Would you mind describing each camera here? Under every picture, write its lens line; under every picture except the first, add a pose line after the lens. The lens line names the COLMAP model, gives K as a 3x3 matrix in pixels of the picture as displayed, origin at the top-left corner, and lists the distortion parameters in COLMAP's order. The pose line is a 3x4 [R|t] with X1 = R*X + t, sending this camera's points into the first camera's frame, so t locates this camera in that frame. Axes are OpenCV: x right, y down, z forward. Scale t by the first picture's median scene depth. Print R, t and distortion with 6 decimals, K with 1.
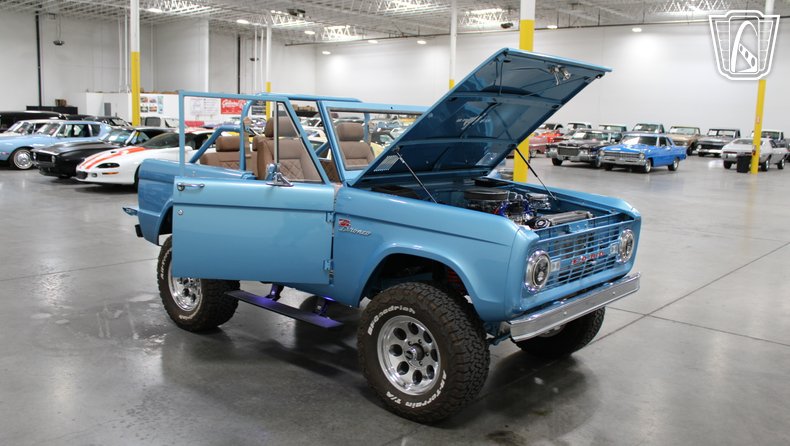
lens RADIAL K [[707.0, 0, 397.3], [0, 707.0, 227.1], [0, 0, 1]] dist [-0.155612, 0.155490]
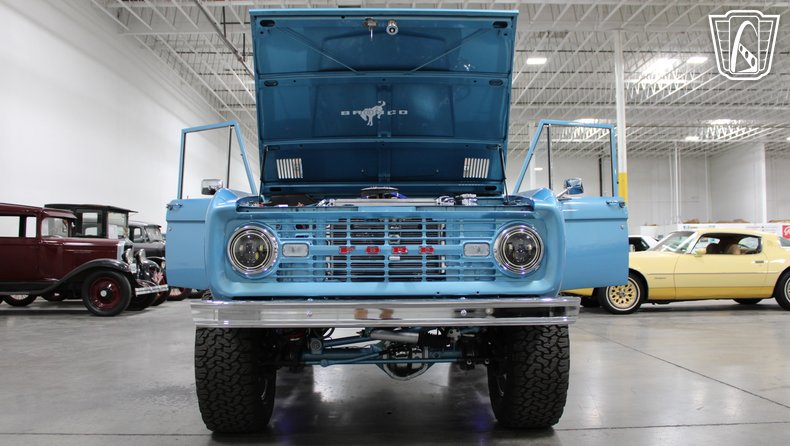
lens RADIAL K [[707.0, 0, 397.3], [0, 707.0, 227.1], [0, 0, 1]] dist [-0.155612, 0.155490]
pose [[0.673823, -0.065825, -0.735955, 0.751323], [-0.086471, 0.982155, -0.167017, 0.128978], [0.733816, 0.176179, 0.656106, 0.471300]]
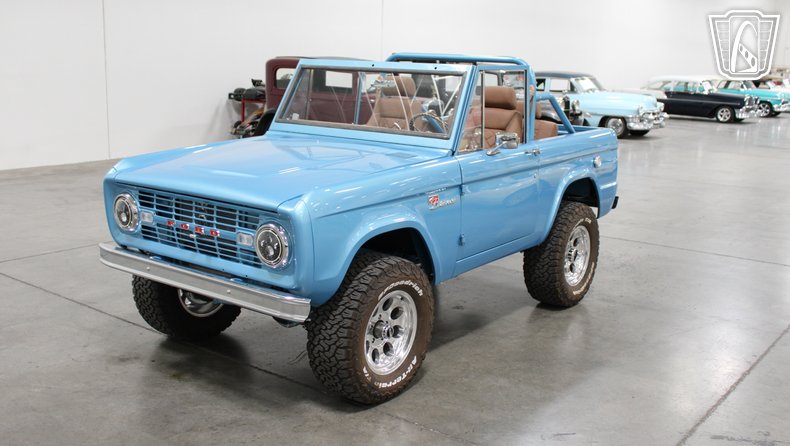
lens RADIAL K [[820.0, 0, 394.1], [0, 820.0, 220.2], [0, 0, 1]] dist [-0.121595, 0.134281]
pose [[0.064328, 0.166387, -0.983960, 1.178188], [-0.177386, 0.972207, 0.152803, -0.153114], [0.982037, 0.164711, 0.092055, 1.048751]]
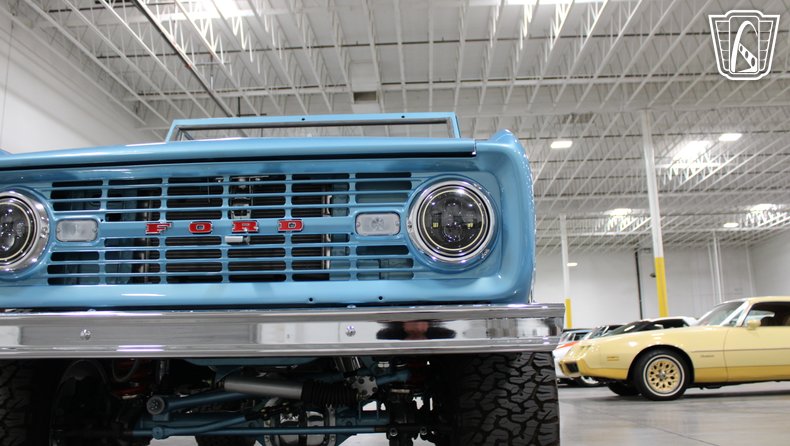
lens RADIAL K [[702.8, 0, 394.9], [0, 702.8, 226.6], [0, 0, 1]] dist [-0.150450, 0.138453]
pose [[0.629086, -0.191891, -0.753279, 0.602115], [-0.080562, 0.947739, -0.308707, 0.151515], [0.773150, 0.254889, 0.580750, 0.756750]]
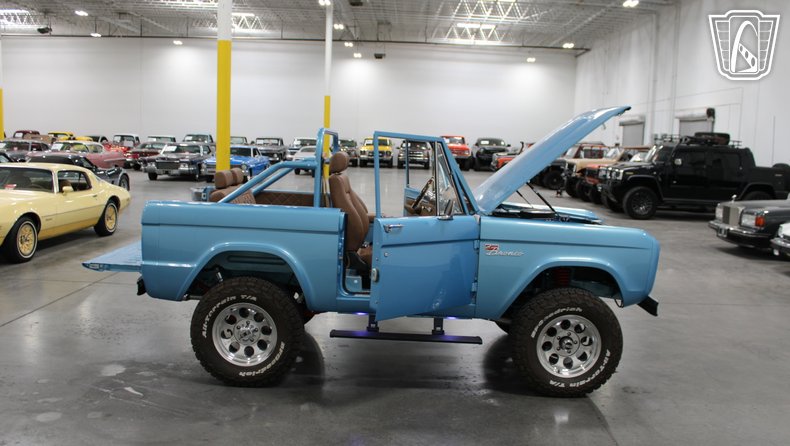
lens RADIAL K [[706.3, 0, 398.2], [0, 706.3, 224.6], [0, 0, 1]] dist [-0.156025, 0.151557]
pose [[0.760038, -0.083925, 0.644436, -0.866637], [0.093315, 0.995444, 0.019583, -0.074896], [-0.643144, 0.045252, 0.764407, 0.206646]]
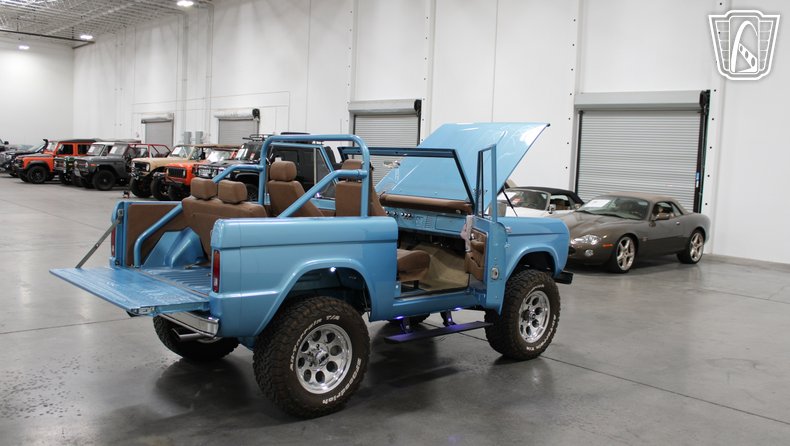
lens RADIAL K [[707.0, 0, 397.3], [0, 707.0, 227.1], [0, 0, 1]] dist [-0.155612, 0.155490]
pose [[0.103703, -0.124345, 0.986805, -1.317730], [0.115503, 0.986947, 0.112225, -0.191787], [-0.987879, 0.102341, 0.116711, 0.955344]]
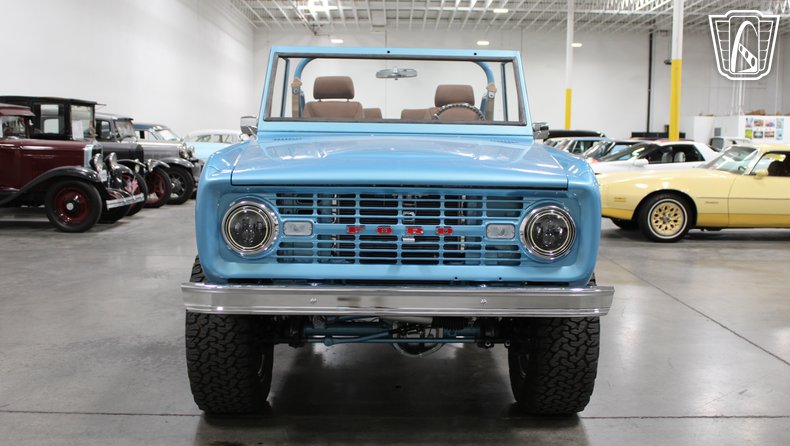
lens RADIAL K [[823.3, 0, 400.2], [0, 823.3, 226.0], [0, 0, 1]] dist [-0.132546, 0.172810]
pose [[0.668085, 0.057033, -0.741896, 0.767502], [-0.107095, 0.994047, -0.020023, 0.049263], [0.736337, 0.092830, 0.670216, 0.439497]]
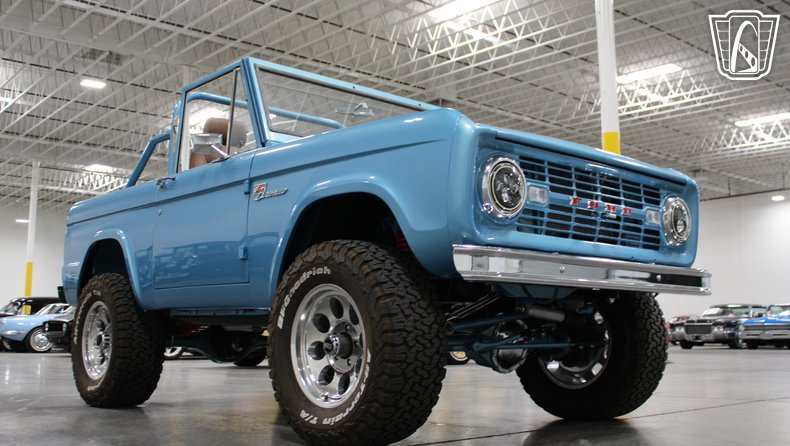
lens RADIAL K [[821.1, 0, 399.2], [0, 821.1, 225.4], [0, 0, 1]] dist [-0.120513, 0.140897]
pose [[0.990524, -0.049855, -0.127973, 0.162756], [0.010419, 0.956381, -0.291936, 0.260777], [0.136945, 0.287836, 0.947838, 0.214677]]
